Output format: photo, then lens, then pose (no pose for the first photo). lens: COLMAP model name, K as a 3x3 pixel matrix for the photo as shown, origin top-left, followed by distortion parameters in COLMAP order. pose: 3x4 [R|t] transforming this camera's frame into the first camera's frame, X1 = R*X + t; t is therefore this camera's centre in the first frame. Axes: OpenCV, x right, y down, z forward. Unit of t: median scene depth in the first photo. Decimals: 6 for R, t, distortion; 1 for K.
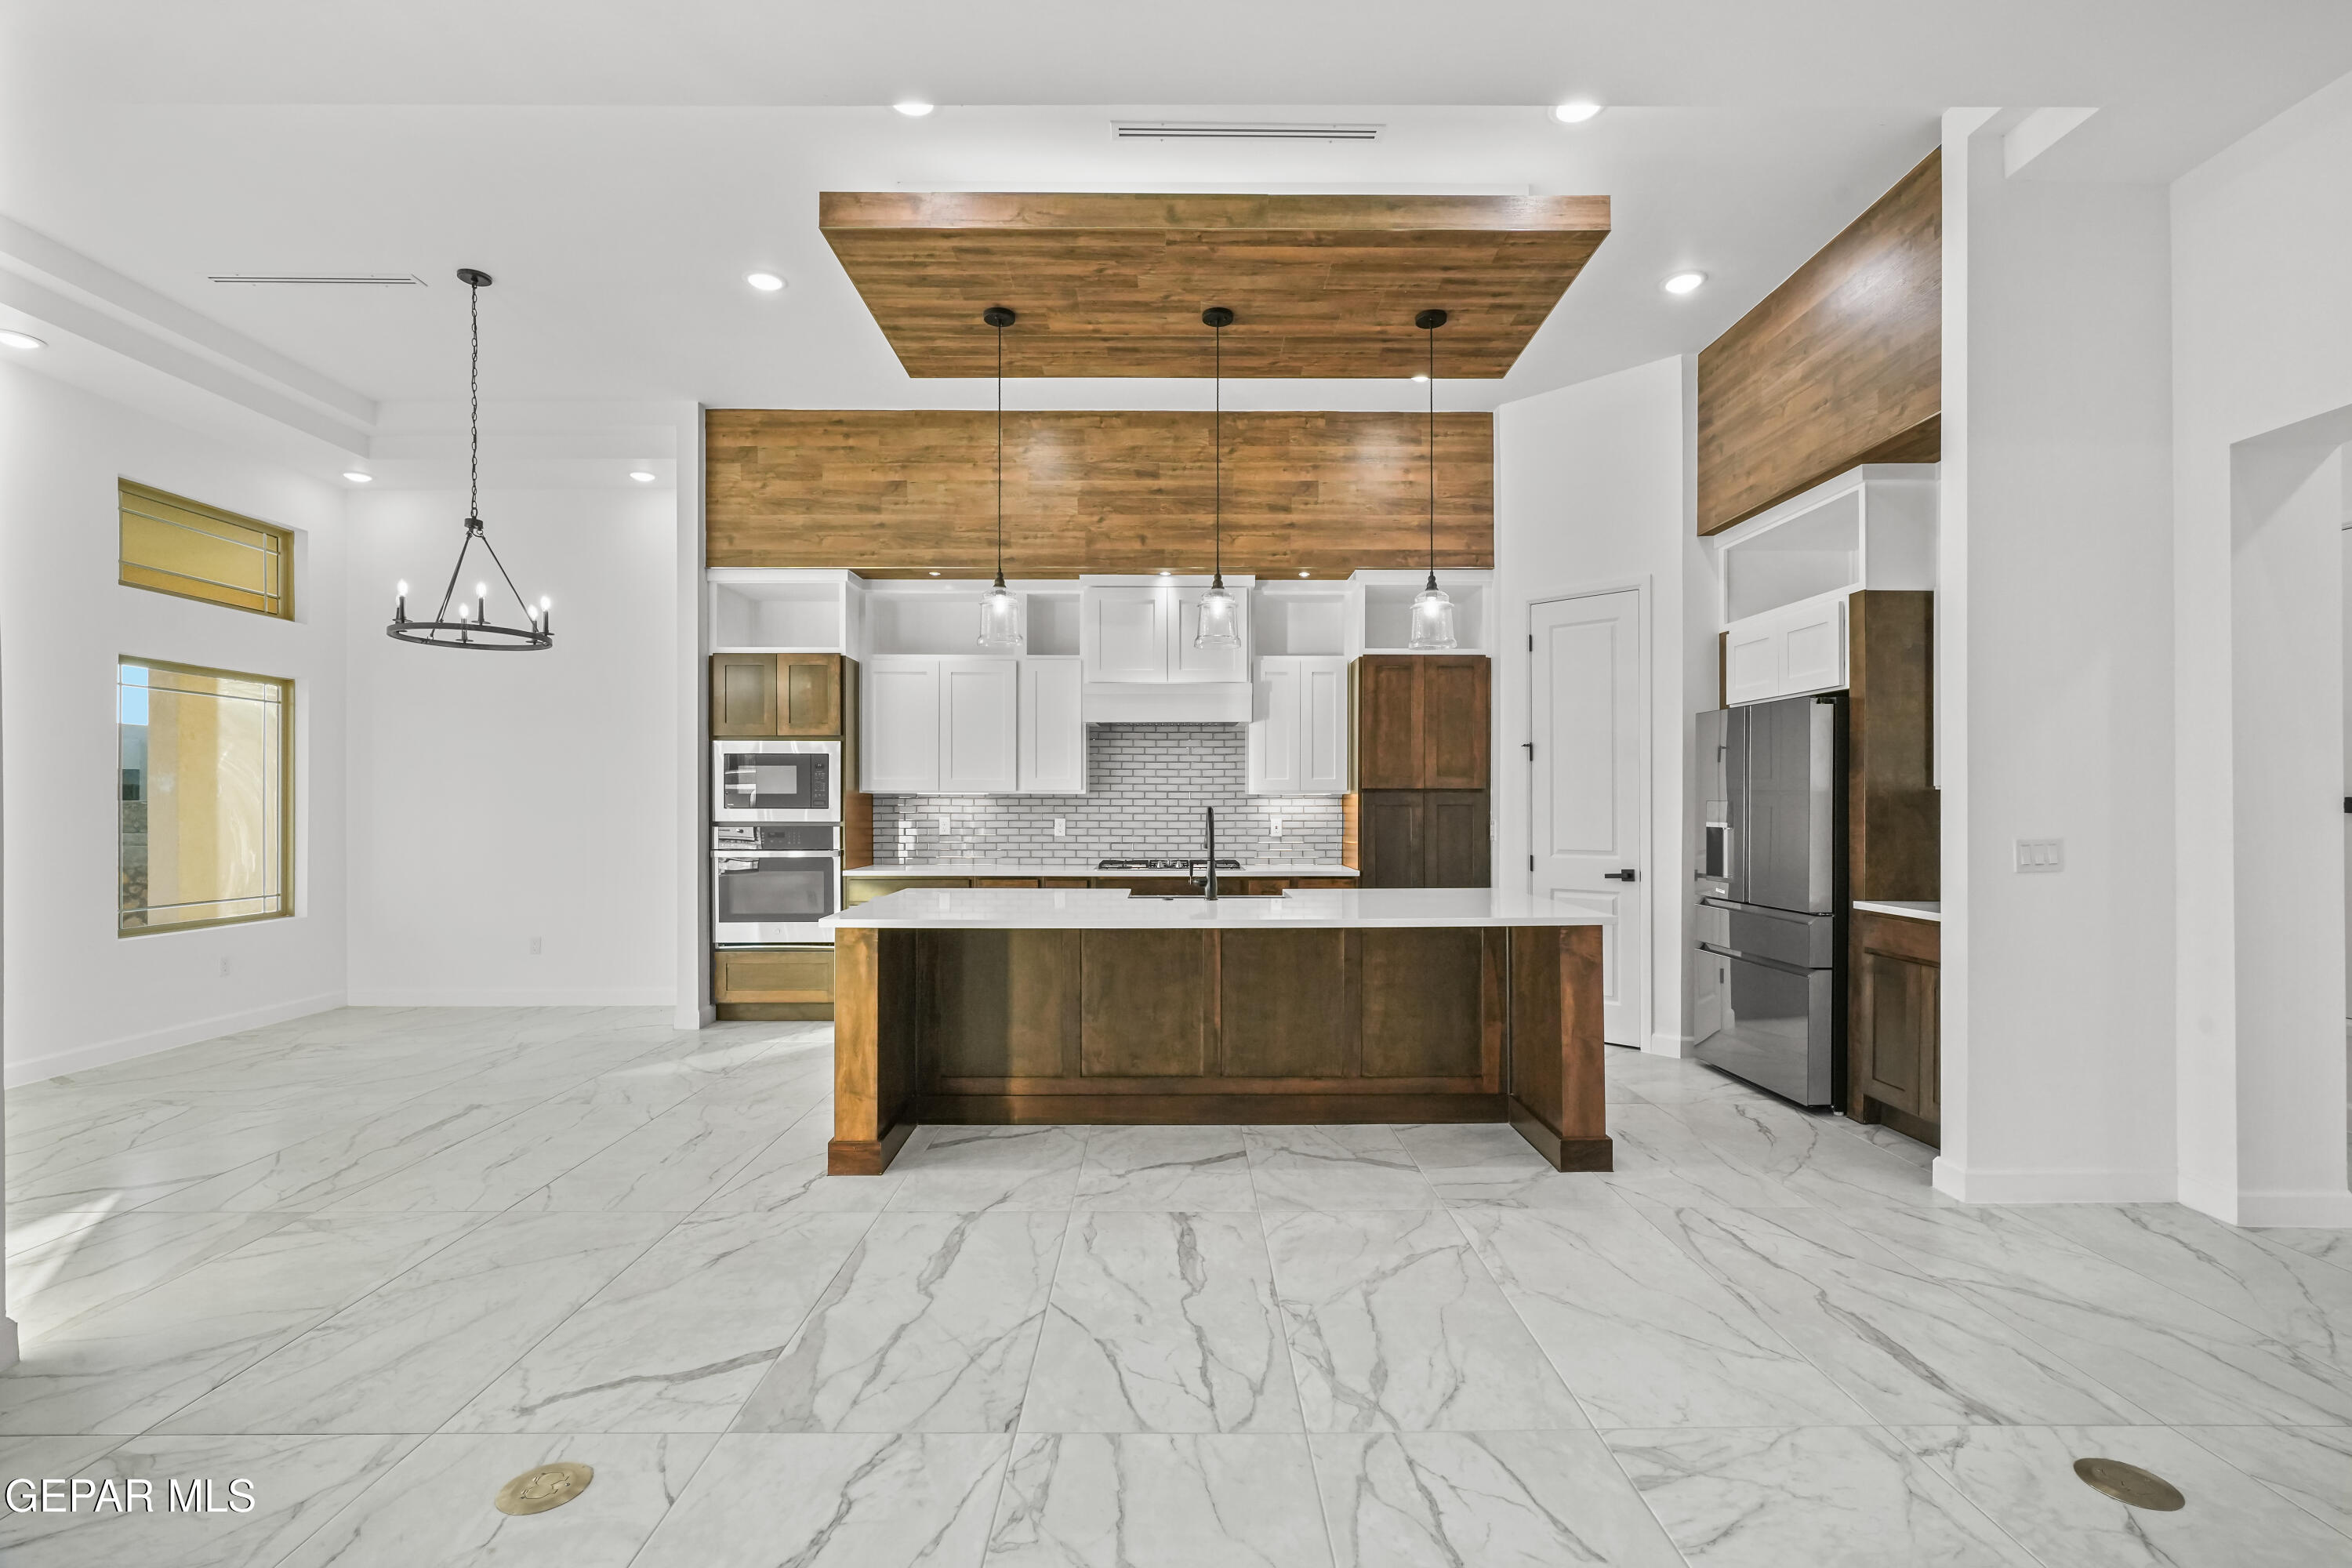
lens RADIAL K [[1065.9, 0, 1179.5], [0, 1065.9, 807.5], [0, 0, 1]] dist [-0.012165, 0.006344]
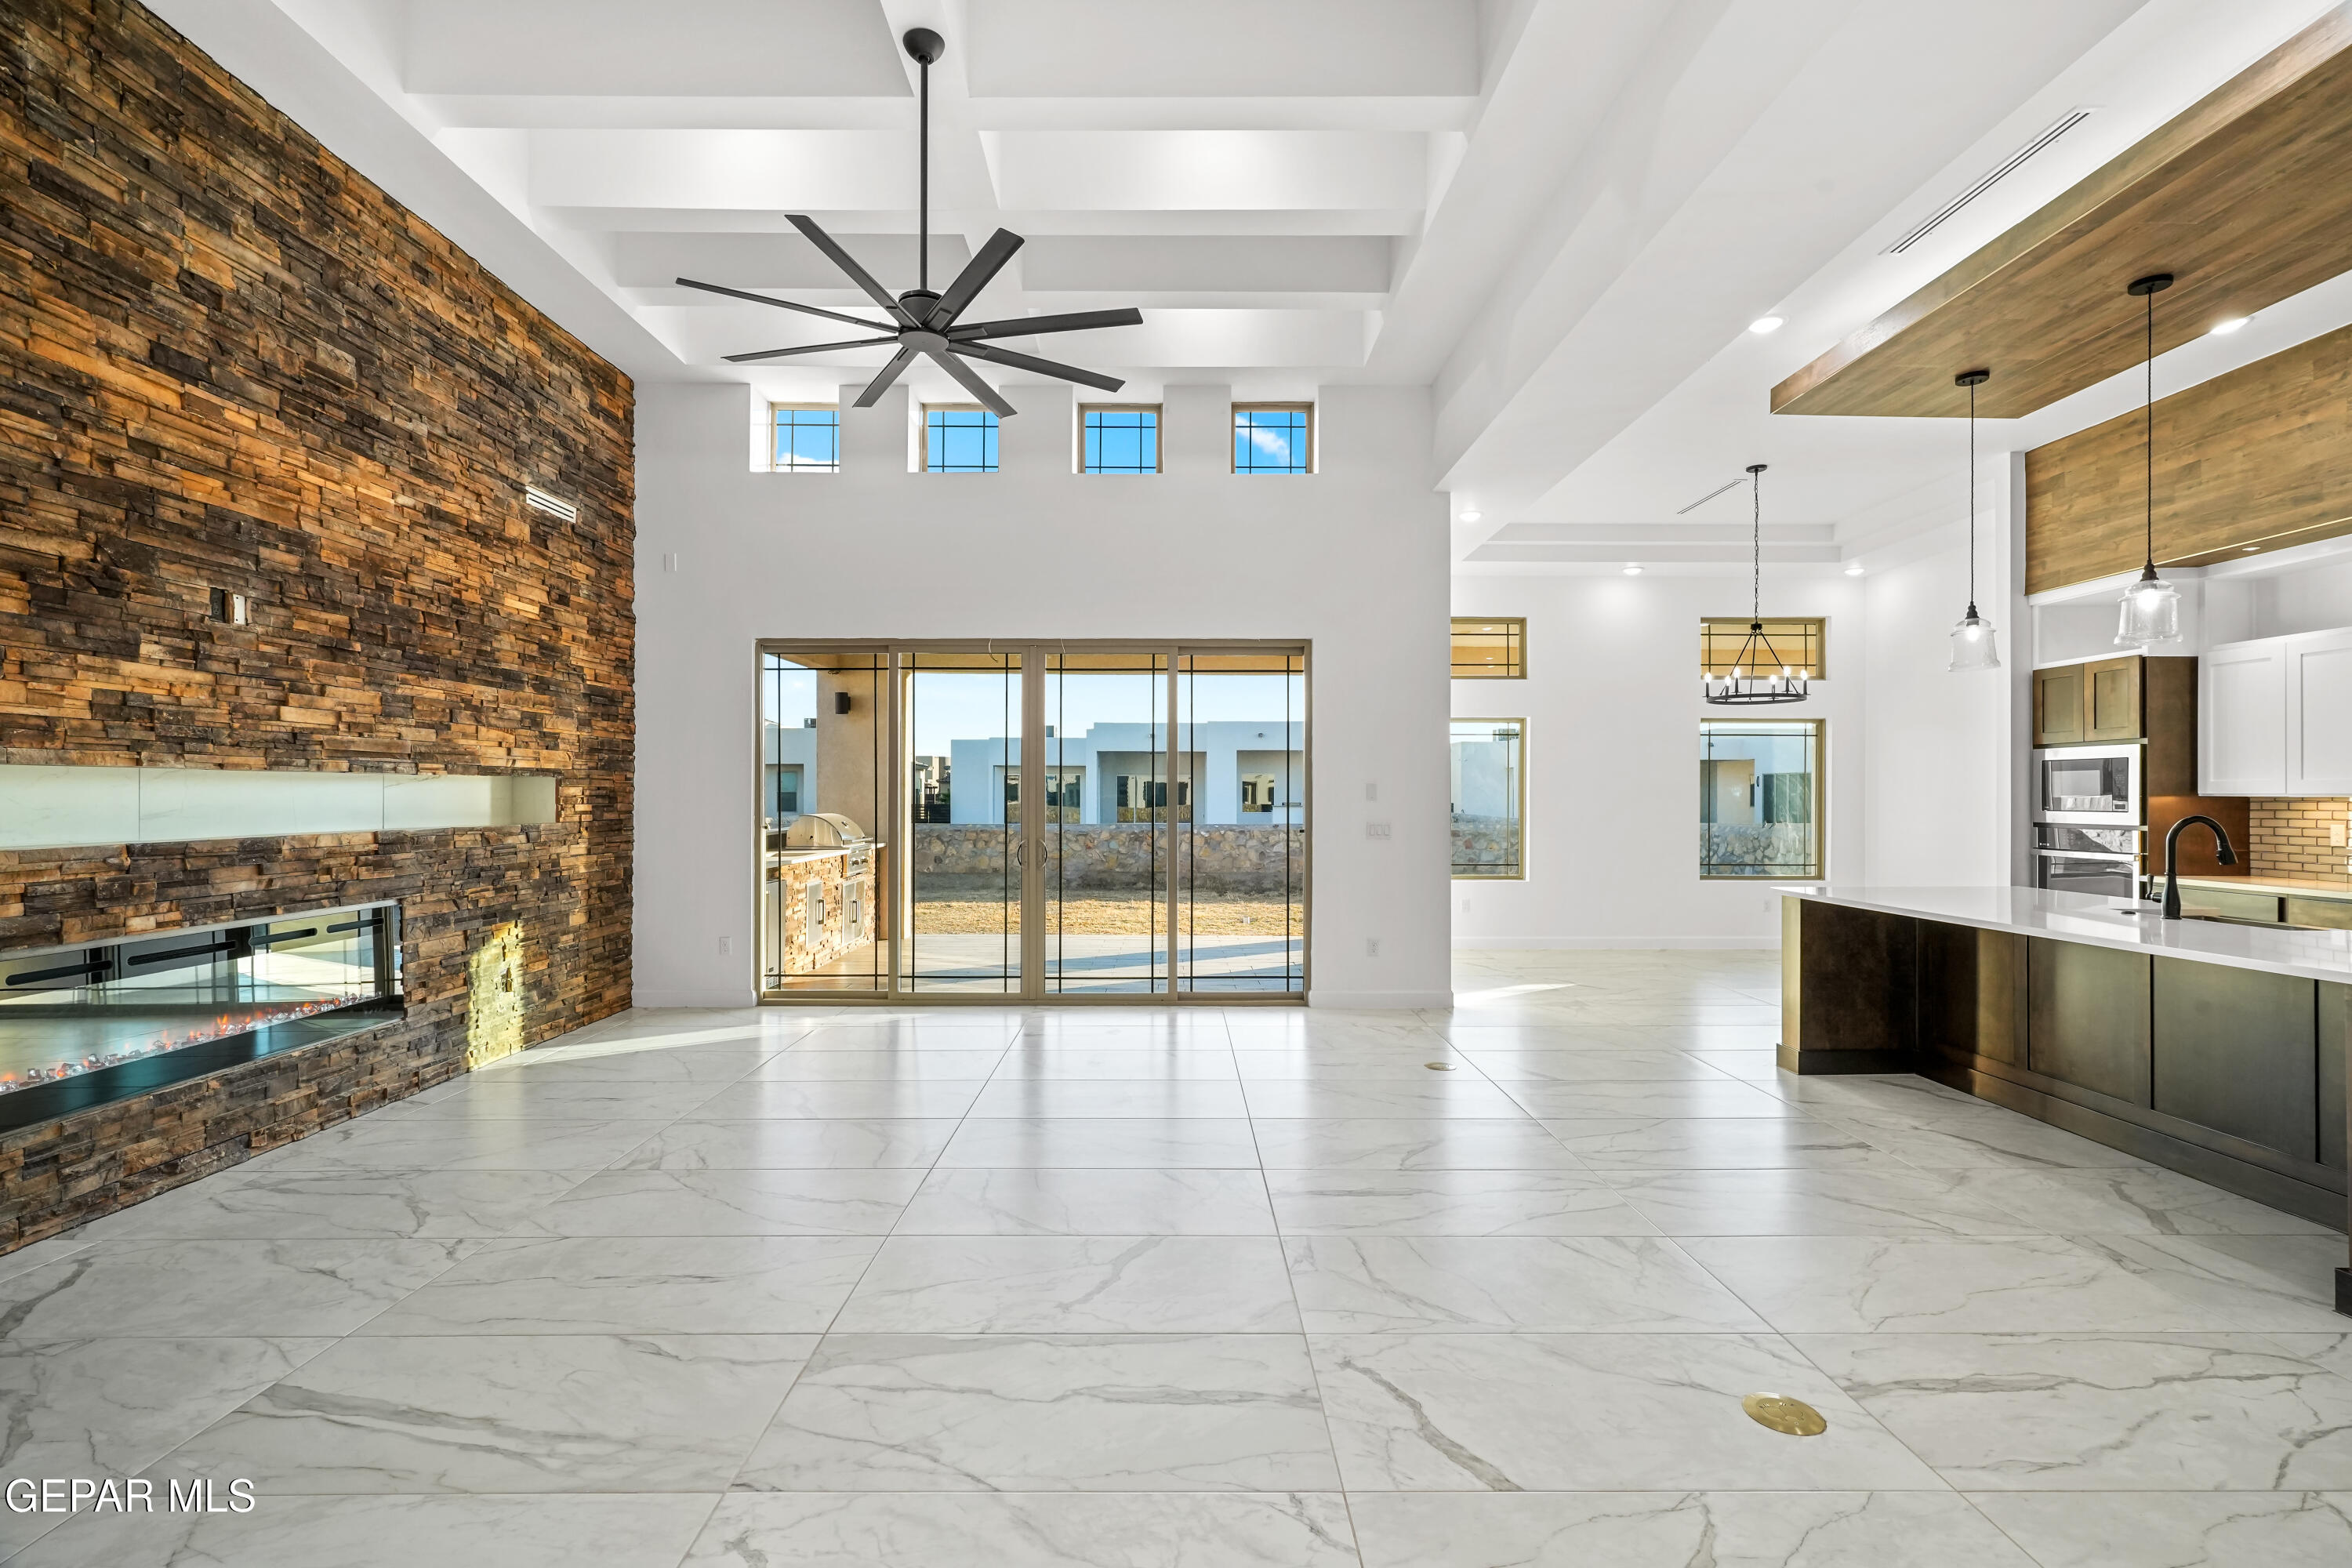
lens RADIAL K [[1065.9, 0, 1166.1], [0, 1065.9, 798.8], [0, 0, 1]] dist [-0.012165, 0.006344]
pose [[-0.010045, 0.001966, -0.999948, 0.940455], [-0.005571, 0.999982, 0.002022, -0.012432], [0.999934, 0.005591, -0.010034, 0.155545]]
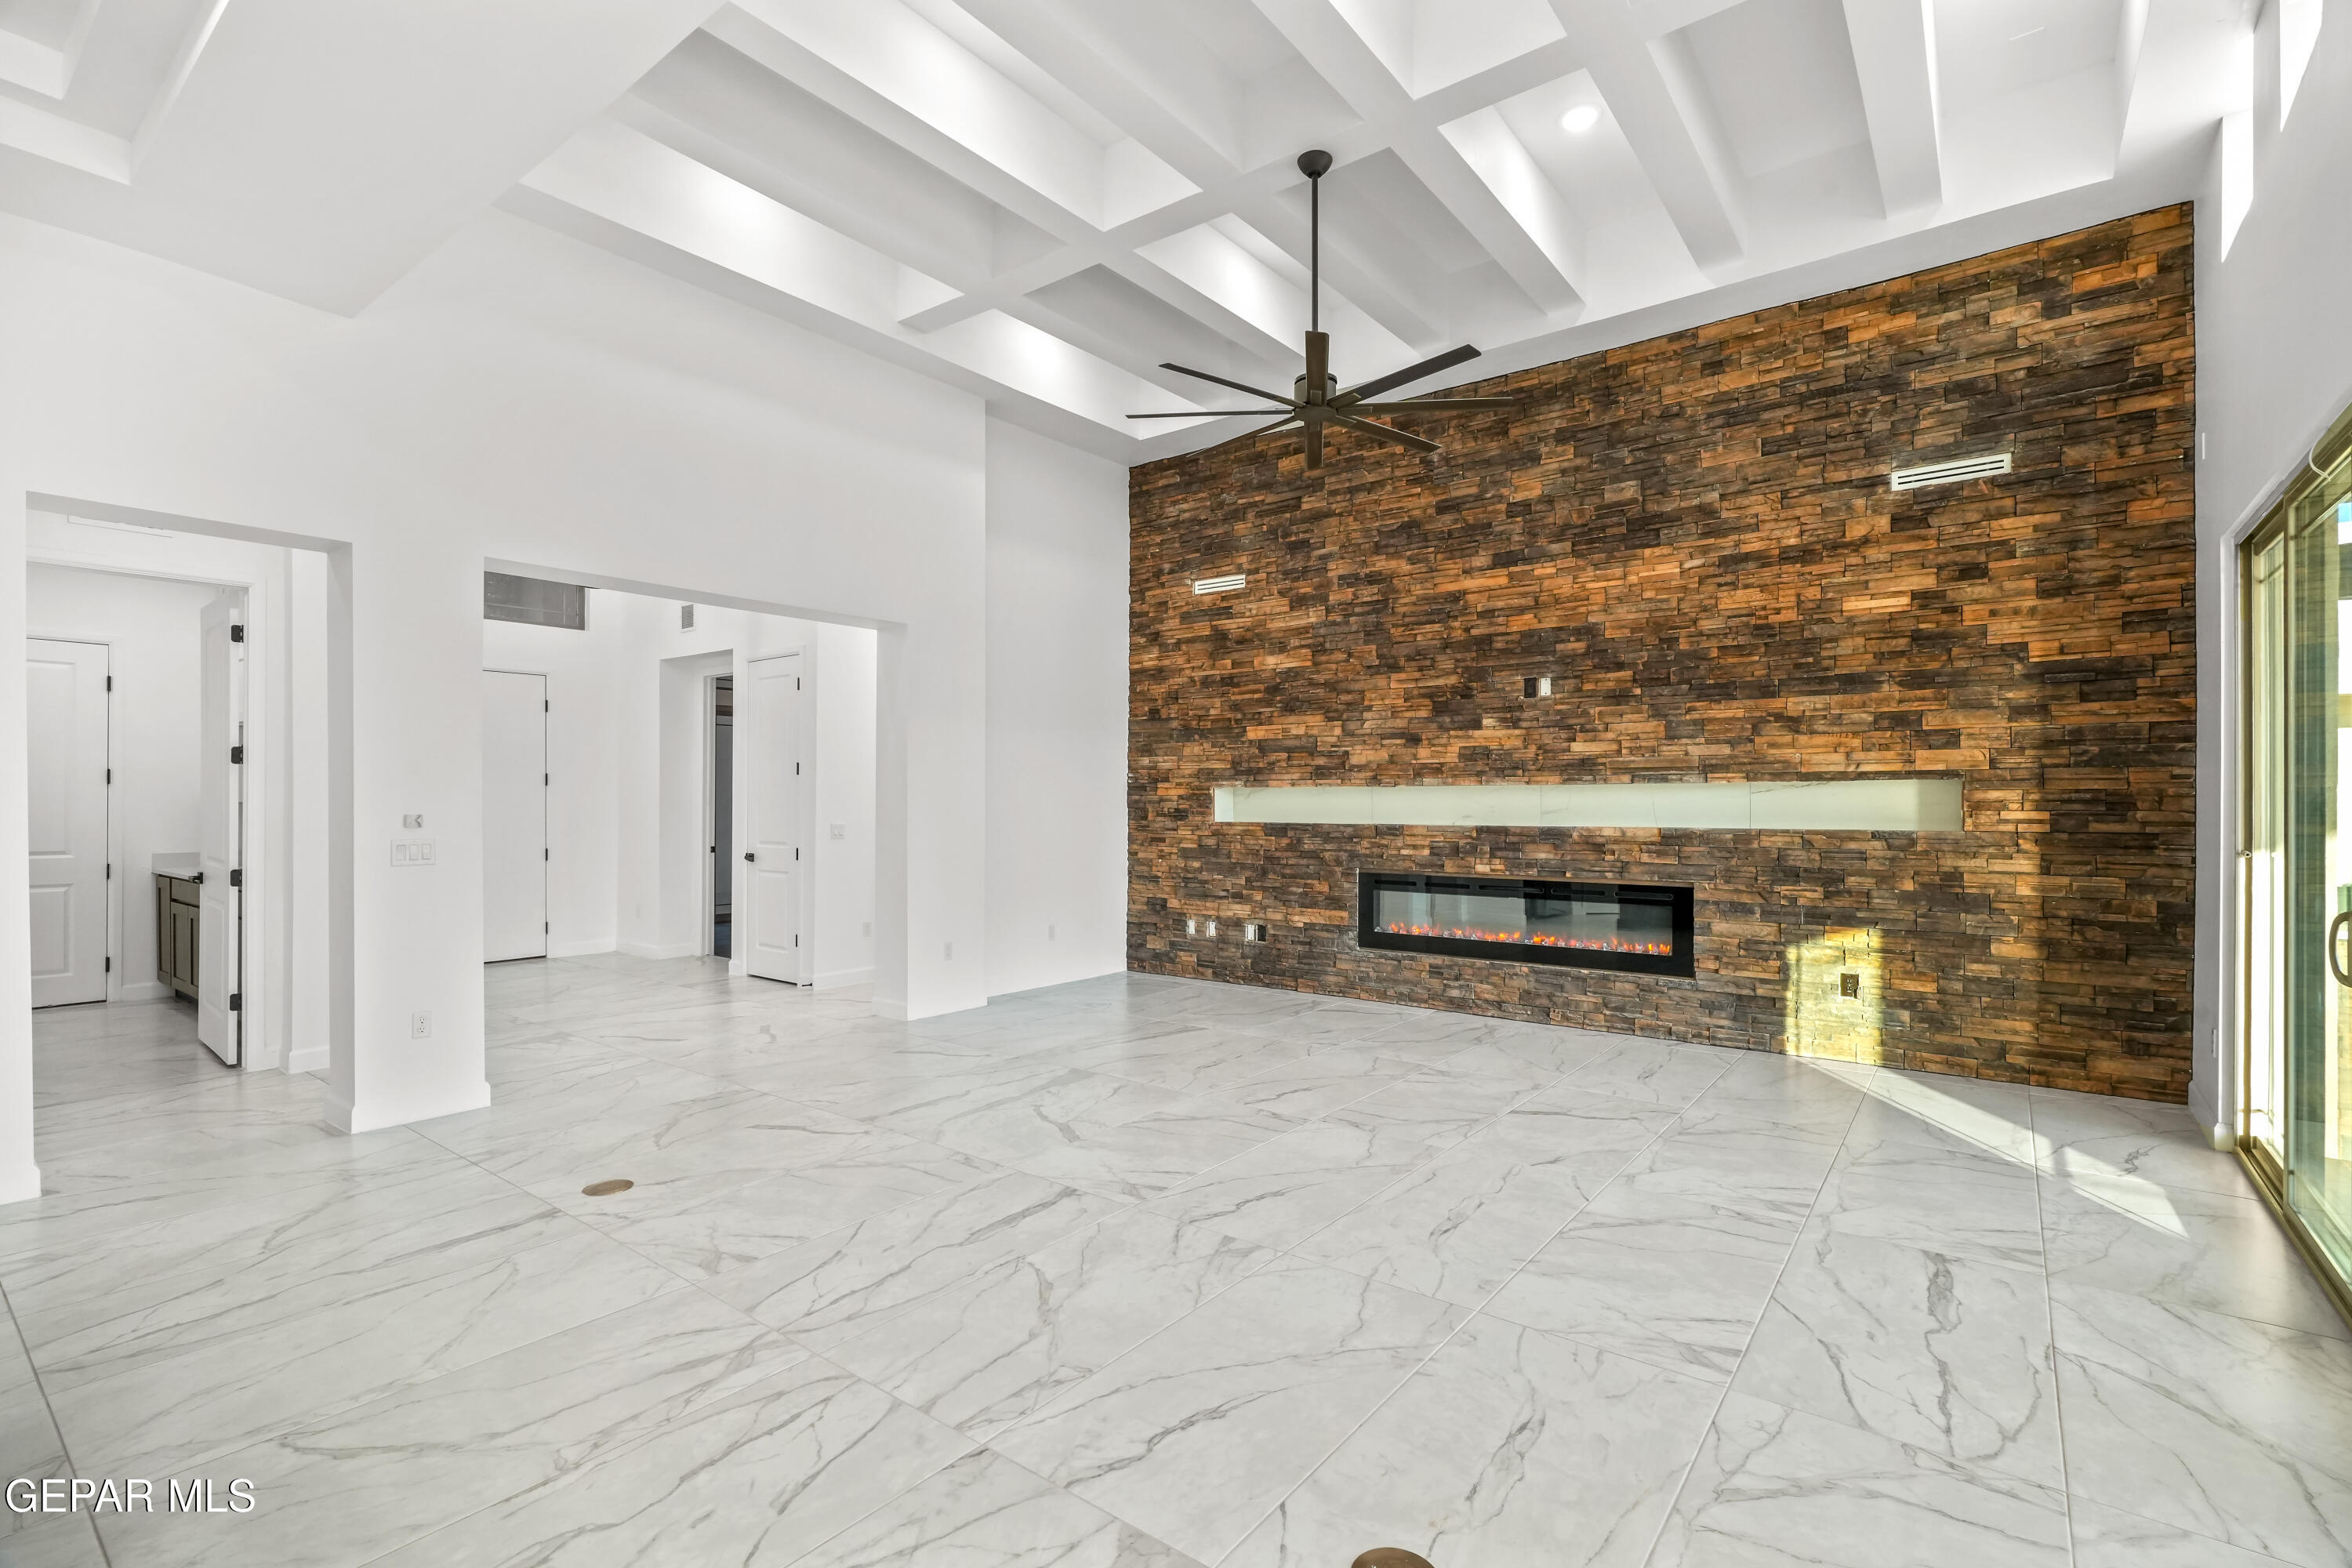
lens RADIAL K [[1065.9, 0, 1181.8], [0, 1065.9, 807.5], [0, 0, 1]] dist [-0.012165, 0.006344]
pose [[-0.787552, -0.005238, 0.616226, -0.464829], [0.002436, 0.999930, 0.011613, -0.017358], [-0.616243, 0.010647, -0.787484, 0.838219]]
